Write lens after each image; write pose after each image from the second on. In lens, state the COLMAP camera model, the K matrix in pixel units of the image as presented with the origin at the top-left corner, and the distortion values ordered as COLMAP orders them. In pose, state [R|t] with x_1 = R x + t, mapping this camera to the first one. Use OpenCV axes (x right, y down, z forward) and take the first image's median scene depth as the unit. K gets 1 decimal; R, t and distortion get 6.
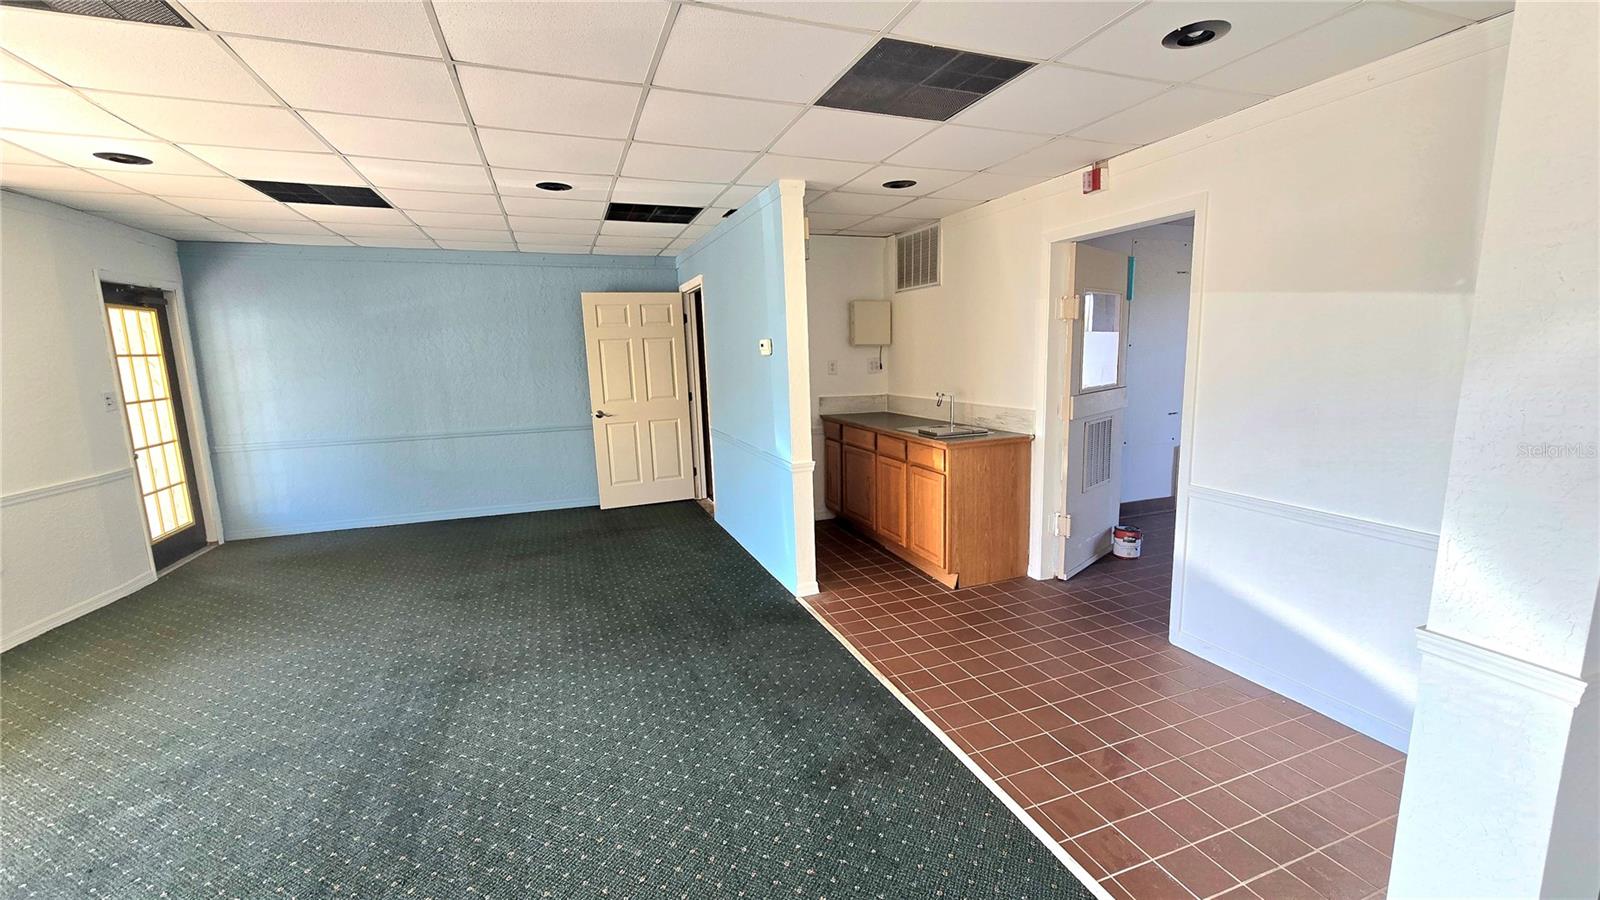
lens RADIAL K [[652.3, 0, 815.5], [0, 652.3, 457.0], [0, 0, 1]] dist [-0.004474, -0.000125]
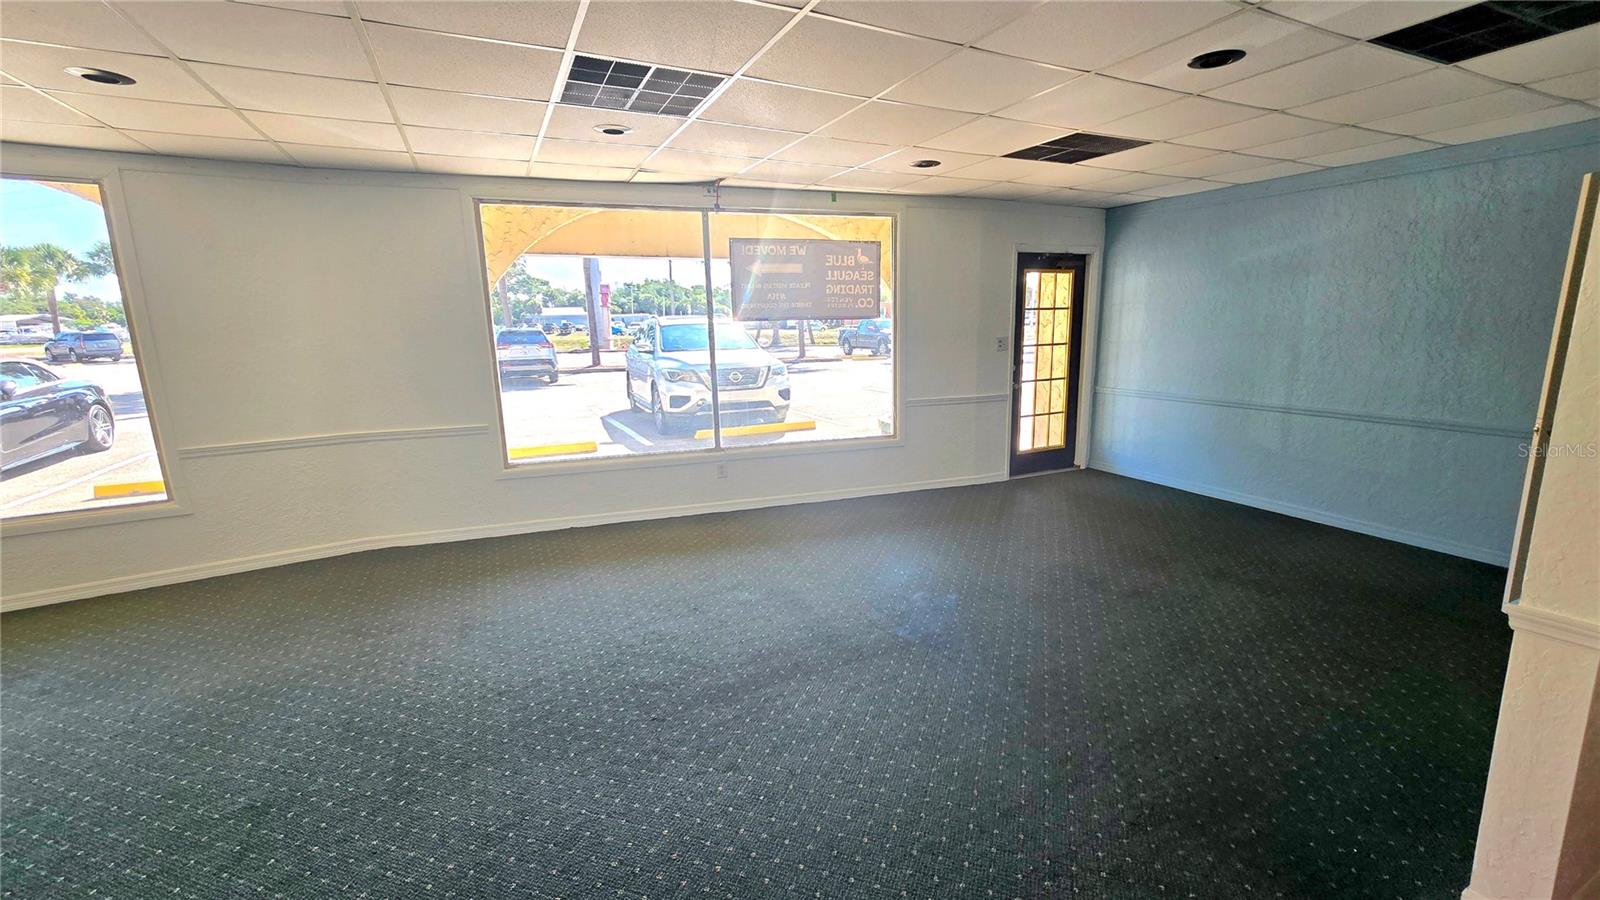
lens RADIAL K [[652.3, 0, 815.5], [0, 652.3, 457.0], [0, 0, 1]] dist [-0.004474, -0.000125]
pose [[0.091414, 0.224732, -0.970123, 0.217181], [-0.146411, 0.966648, 0.210131, -0.073848], [0.984991, 0.122827, 0.121269, 0.411519]]
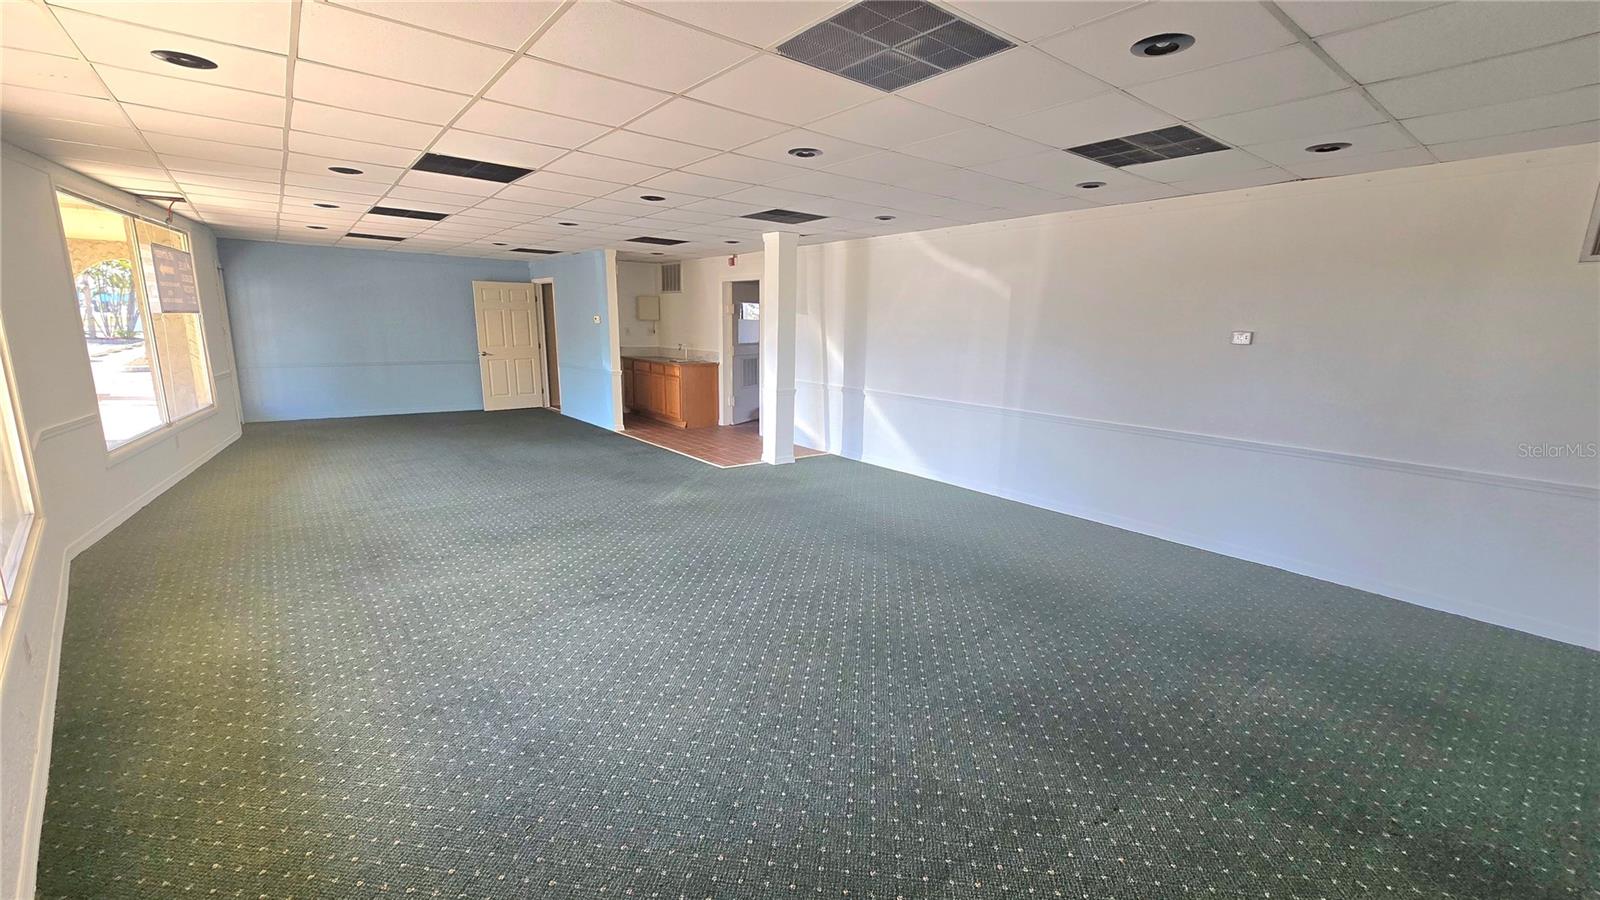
lens RADIAL K [[636.6, 0, 804.6], [0, 636.6, 450.0], [0, 0, 1]] dist [-0.000308, -0.000010]
pose [[0.952837, -0.018019, 0.302946, -0.059040], [0.007165, 0.999293, 0.036902, 0.166898], [-0.303397, -0.032991, 0.952293, -1.081651]]
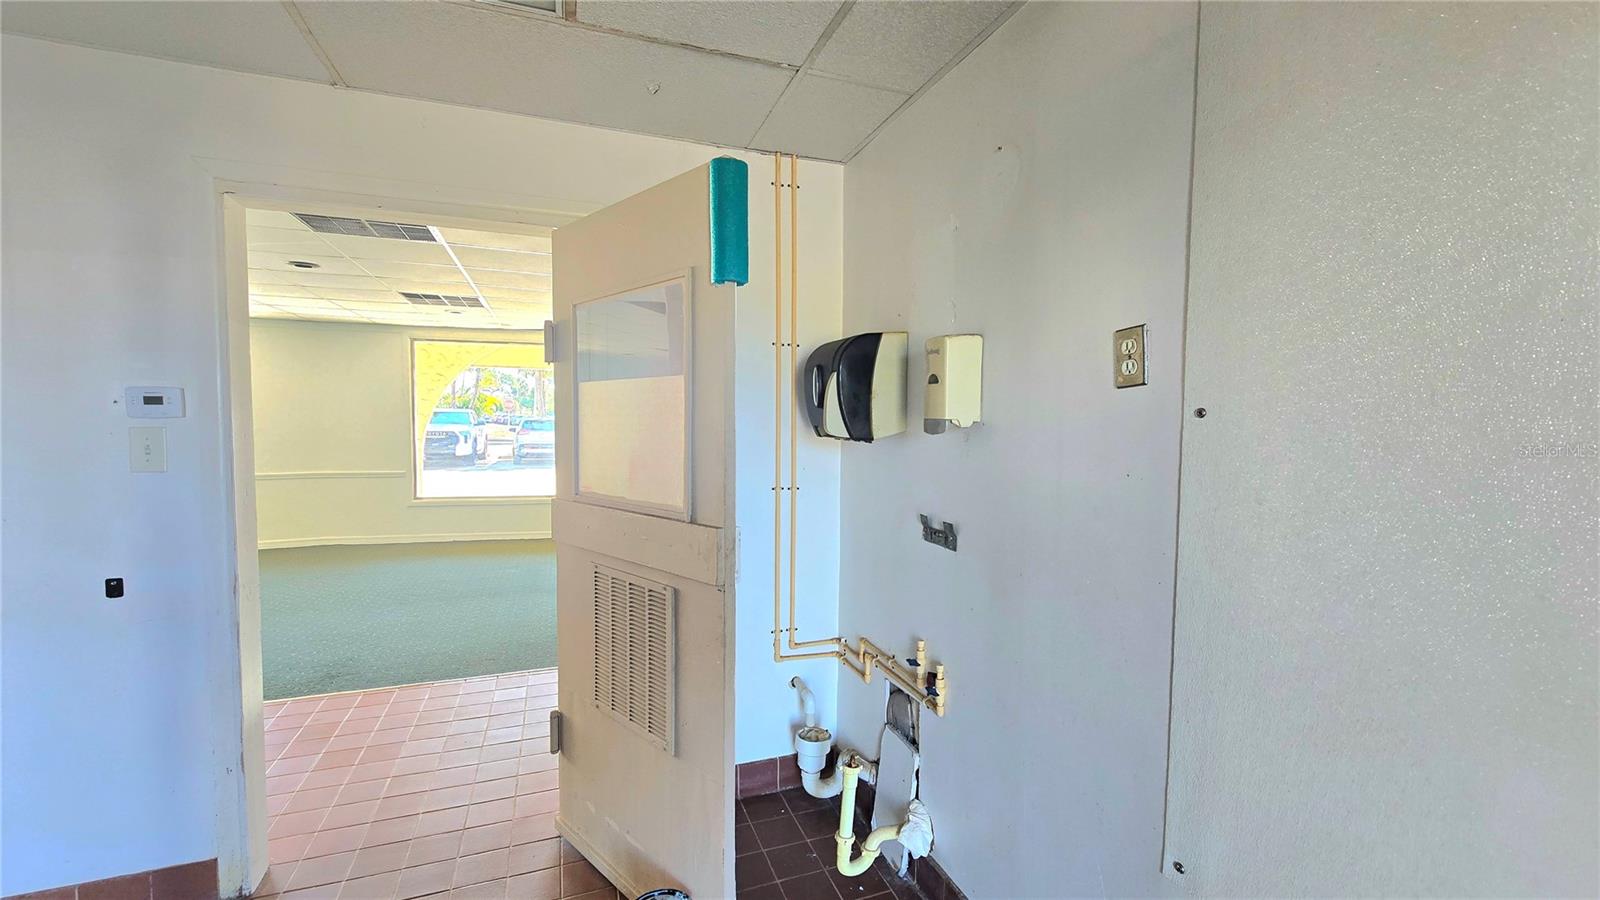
lens RADIAL K [[636.6, 0, 804.6], [0, 636.6, 450.0], [0, 0, 1]] dist [-0.000308, -0.000010]
pose [[-0.004259, 0.071586, -0.997425, 0.711905], [-0.171523, 0.982600, 0.071255, -0.164268], [0.985171, 0.171385, 0.008094, 0.936103]]
